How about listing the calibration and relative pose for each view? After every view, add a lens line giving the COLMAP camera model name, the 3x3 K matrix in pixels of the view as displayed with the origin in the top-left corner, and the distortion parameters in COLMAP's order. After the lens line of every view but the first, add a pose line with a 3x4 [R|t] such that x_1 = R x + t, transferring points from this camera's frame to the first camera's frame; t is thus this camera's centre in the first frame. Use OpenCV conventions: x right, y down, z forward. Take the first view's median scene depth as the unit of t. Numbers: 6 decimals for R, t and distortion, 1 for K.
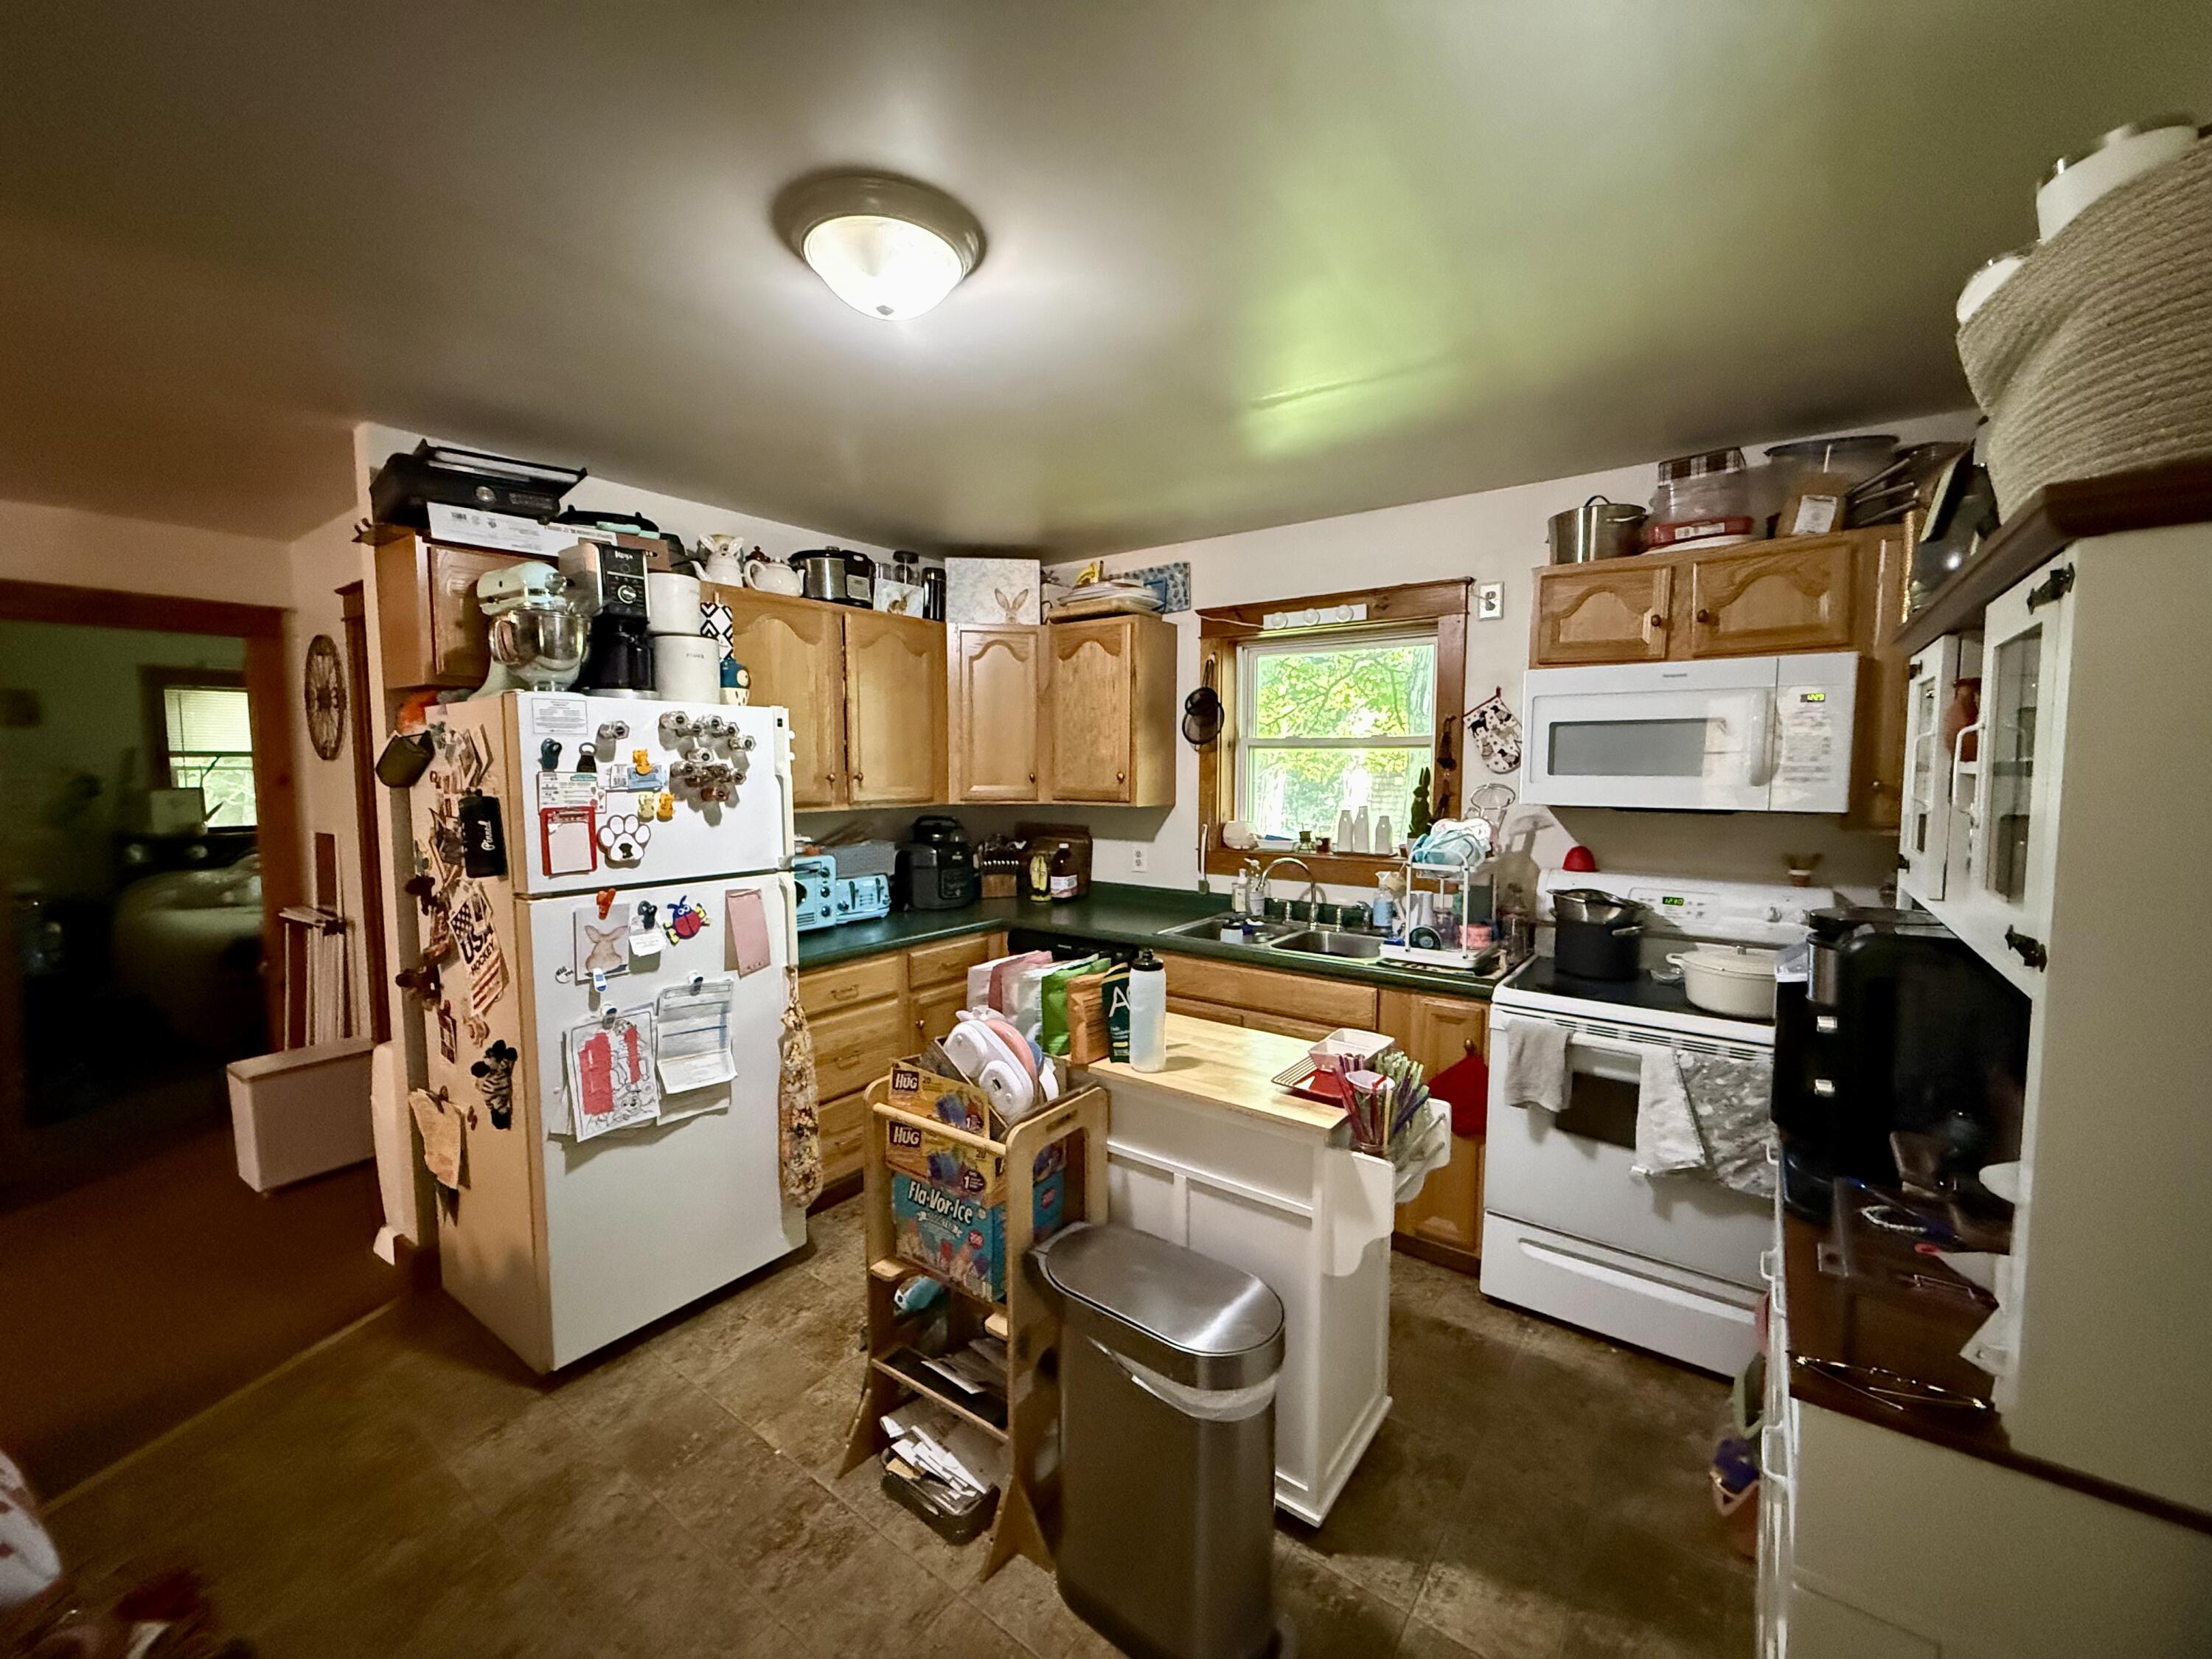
lens RADIAL K [[888.9, 0, 1107.0], [0, 888.9, 824.0], [0, 0, 1]] dist [0.003033, 0.000299]
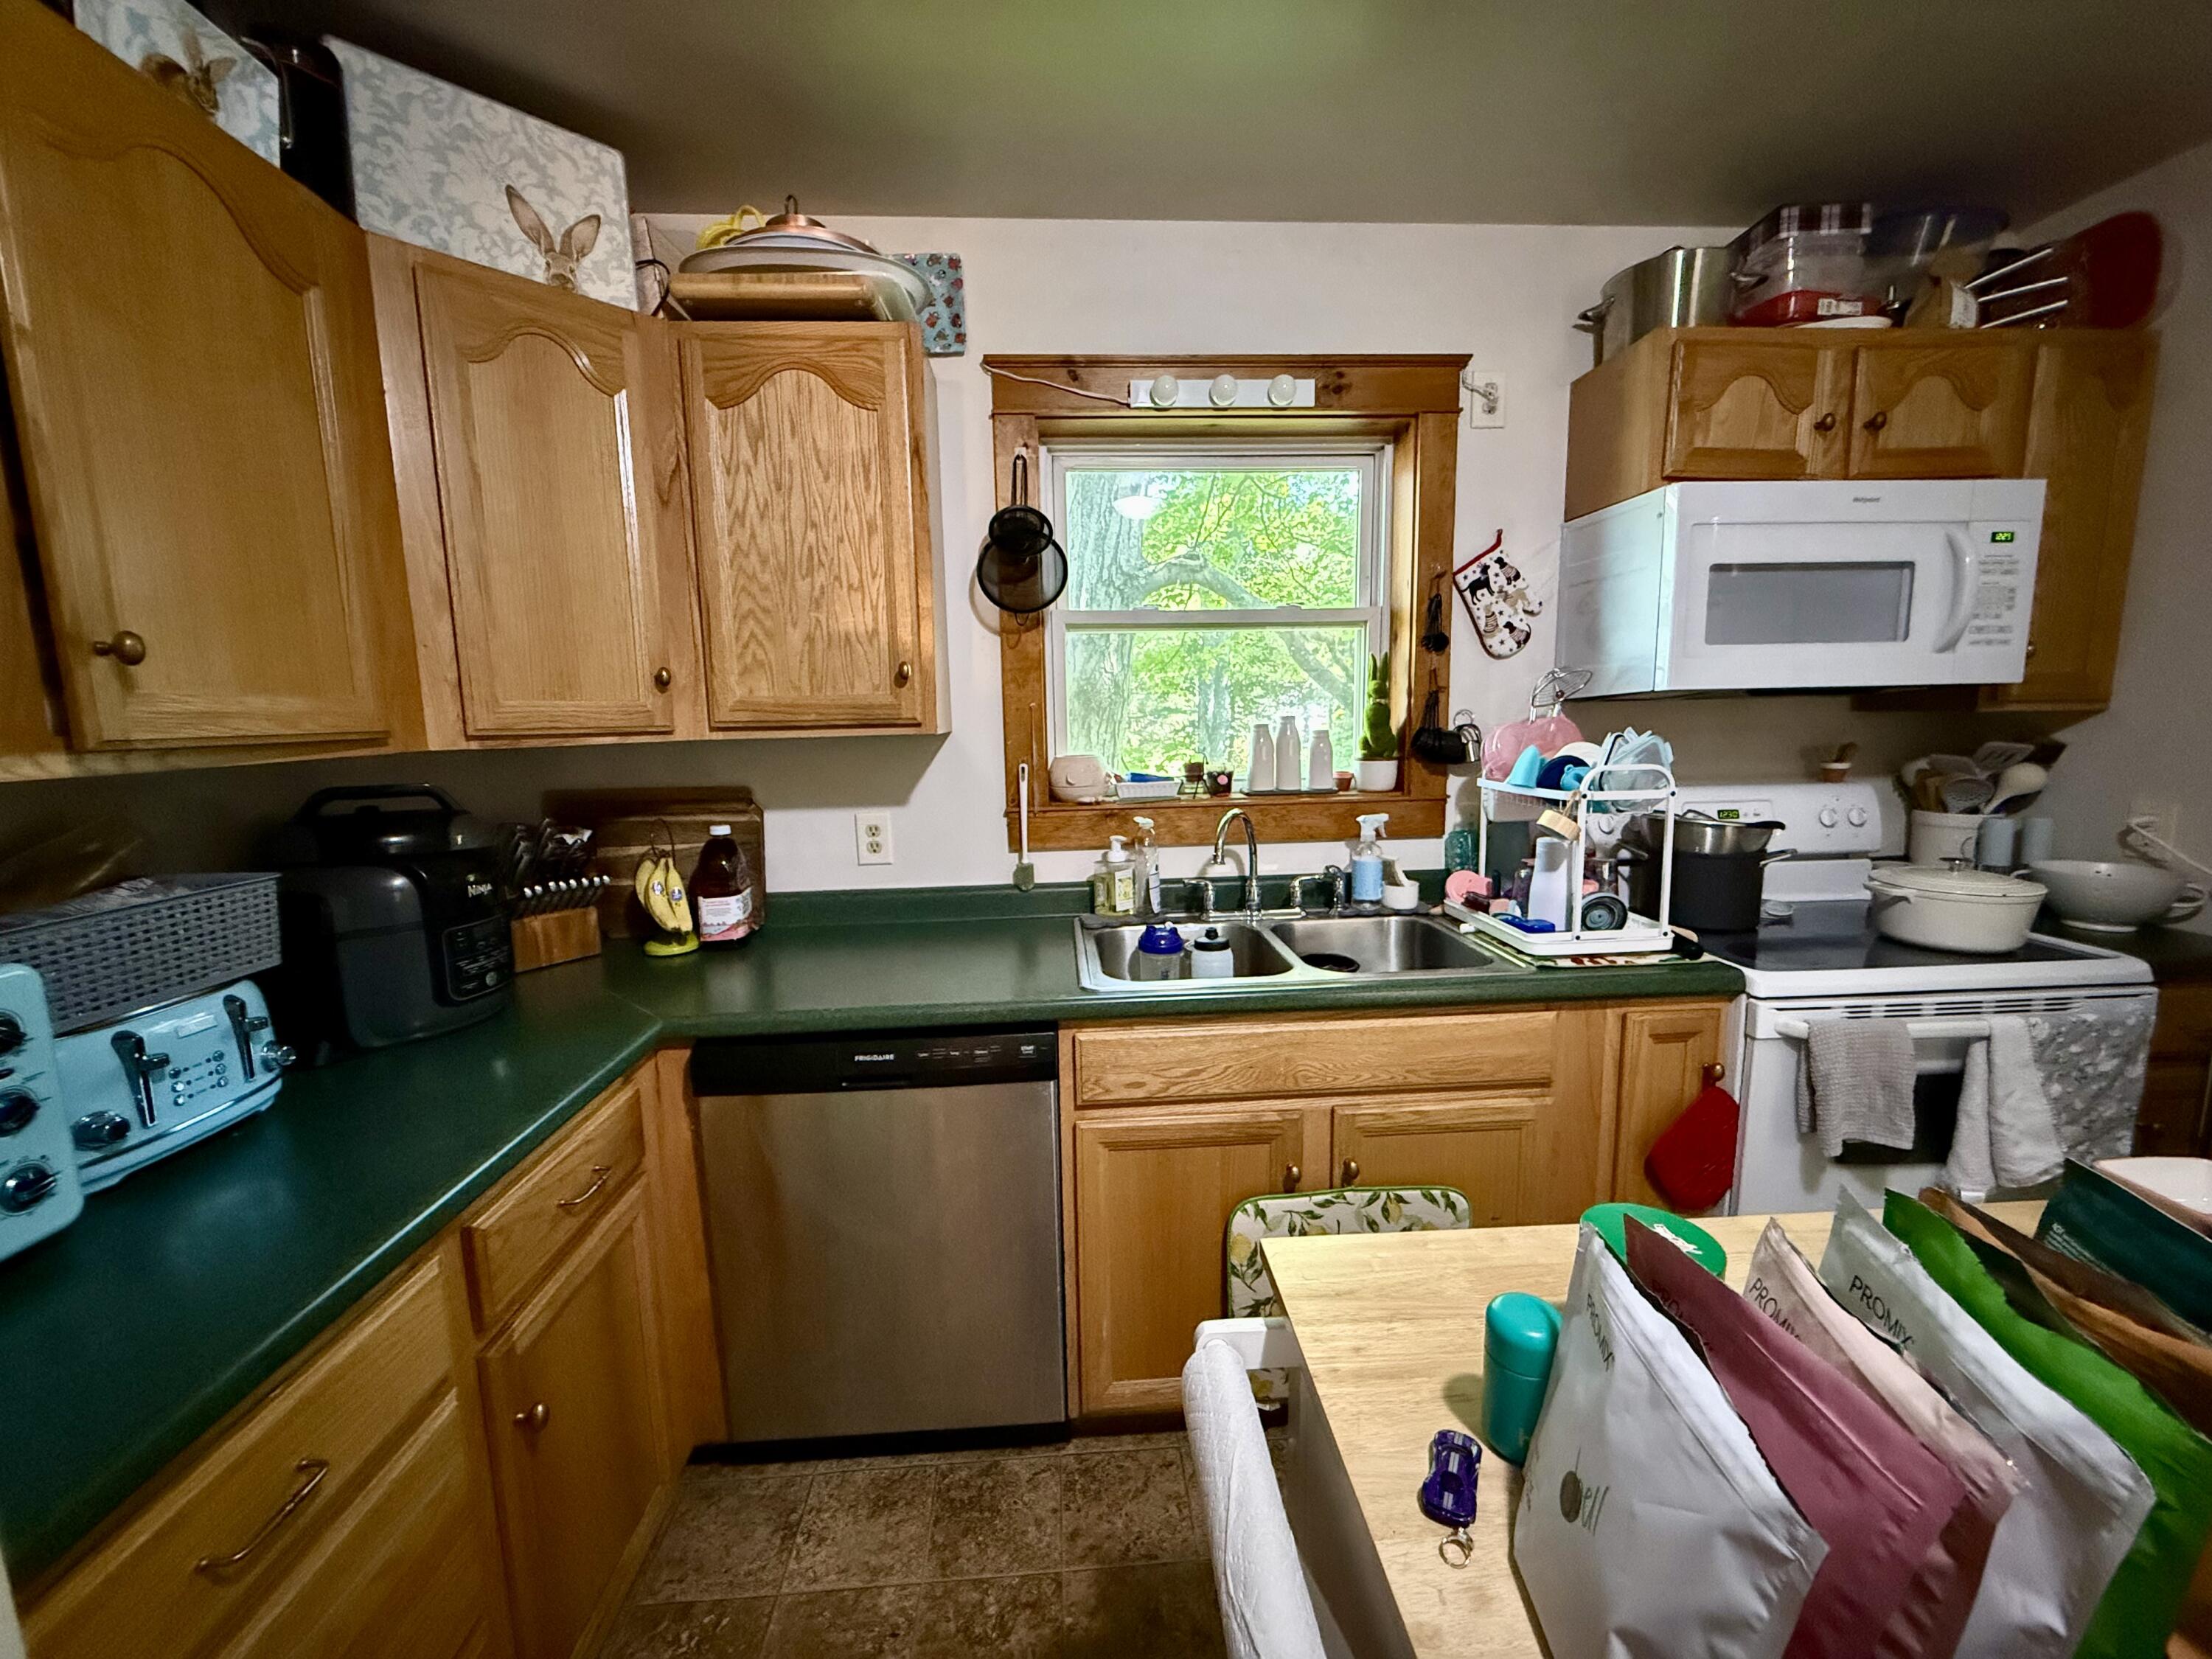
lens RADIAL K [[888.9, 0, 1107.7], [0, 888.9, 827.8], [0, 0, 1]] dist [0.003033, 0.000299]
pose [[0.763594, -0.103260, 0.637387, -0.222833], [0.066553, 0.994459, 0.081376, -0.001599], [-0.642258, -0.019718, 0.766235, 0.586093]]
